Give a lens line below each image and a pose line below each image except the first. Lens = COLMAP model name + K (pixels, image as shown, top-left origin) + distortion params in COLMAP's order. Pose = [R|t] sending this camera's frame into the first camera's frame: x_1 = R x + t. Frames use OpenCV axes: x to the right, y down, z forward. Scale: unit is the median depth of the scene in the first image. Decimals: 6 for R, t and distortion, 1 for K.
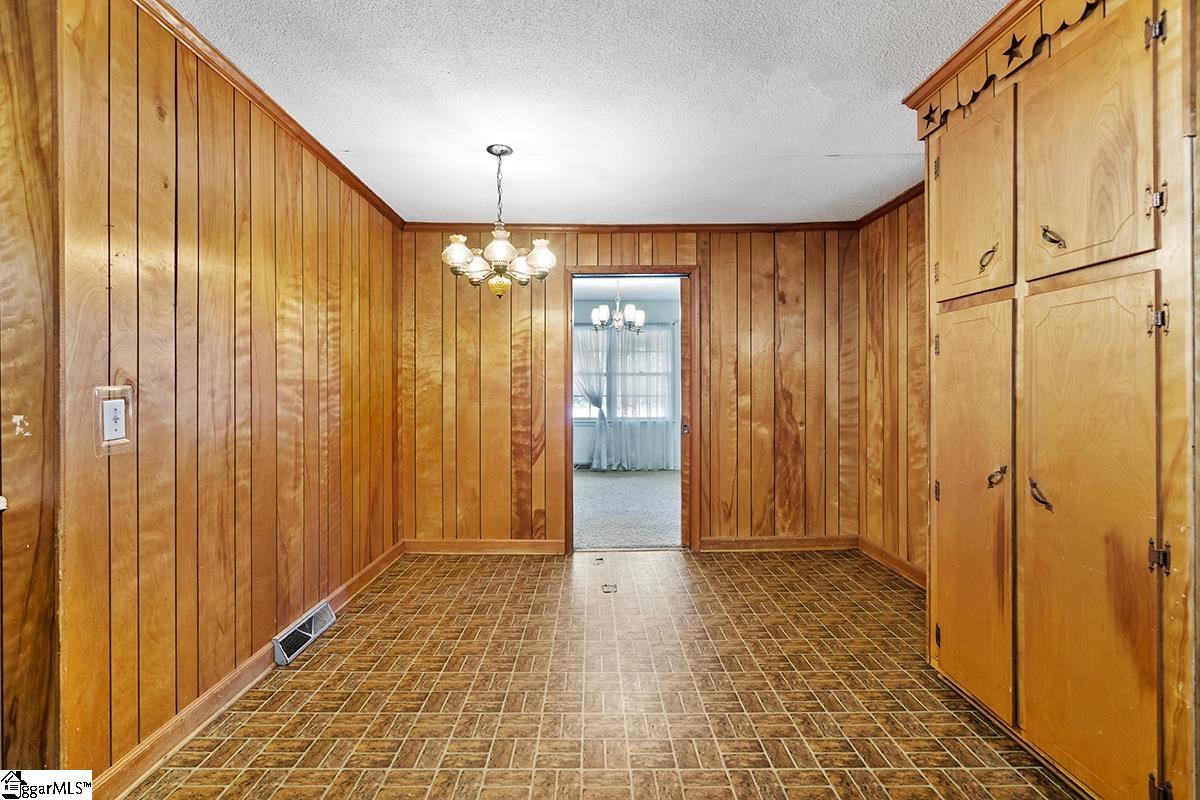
lens RADIAL K [[550.9, 0, 600.8], [0, 550.9, 399.5], [0, 0, 1]] dist [0.001990, 0.000152]
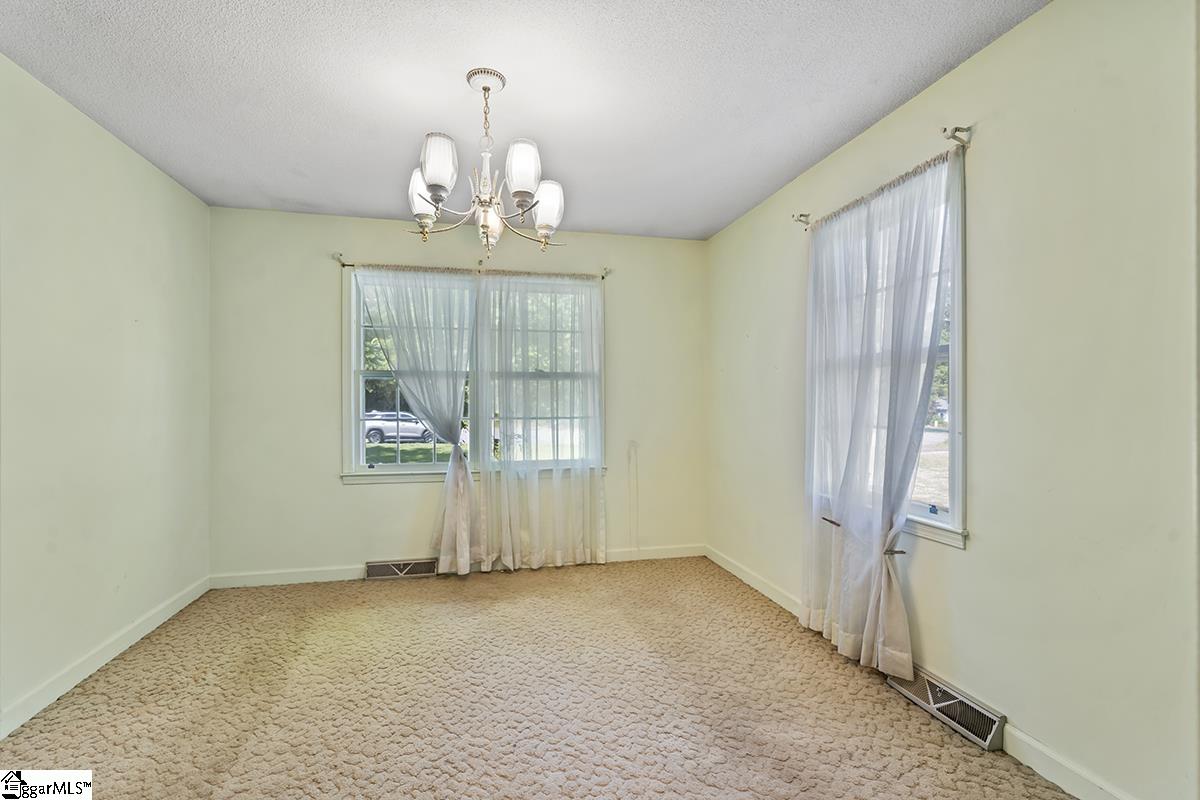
lens RADIAL K [[550.9, 0, 601.9], [0, 550.9, 403.5], [0, 0, 1]] dist [0.001990, 0.000152]
pose [[0.980117, -0.003538, 0.198388, 0.029222], [0.000846, 0.999906, 0.013653, -0.027106], [-0.198418, -0.013214, 0.980028, 0.504533]]
